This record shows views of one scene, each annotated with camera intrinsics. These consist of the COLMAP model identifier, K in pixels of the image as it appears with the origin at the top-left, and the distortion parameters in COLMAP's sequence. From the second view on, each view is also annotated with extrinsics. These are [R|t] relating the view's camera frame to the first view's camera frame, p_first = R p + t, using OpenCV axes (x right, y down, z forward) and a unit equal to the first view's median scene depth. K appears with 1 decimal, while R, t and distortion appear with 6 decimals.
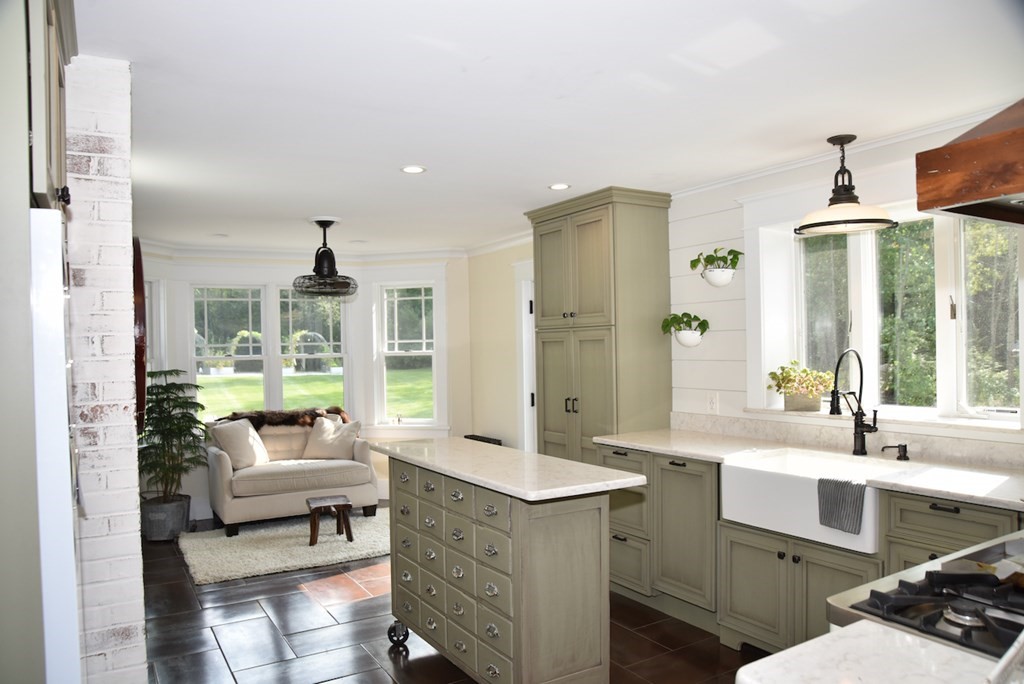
lens RADIAL K [[731.0, 0, 484.5], [0, 731.0, 346.9], [0, 0, 1]] dist [-0.001759, -0.000364]
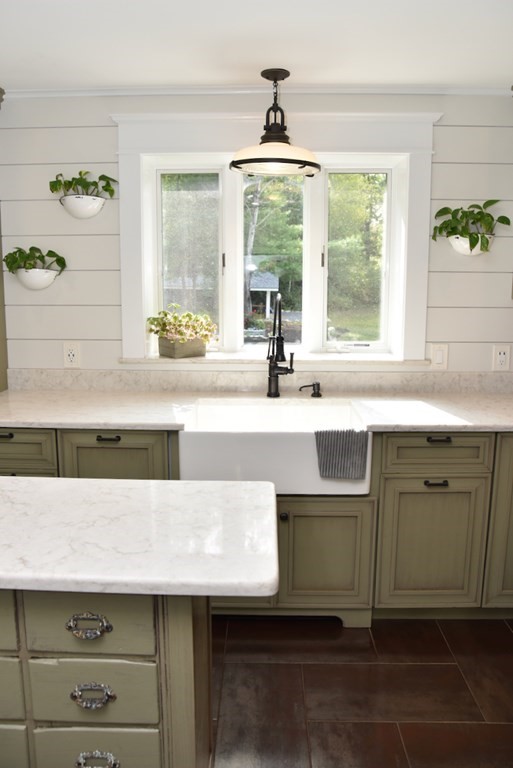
lens RADIAL K [[594.8, 0, 254.6], [0, 594.8, 367.9], [0, 0, 1]] dist [-0.109406, 0.001541]
pose [[0.527961, -0.111286, 0.841946, -0.202667], [-0.012307, 0.990271, 0.138609, -0.008446], [-0.849179, -0.083542, 0.521455, 0.587898]]
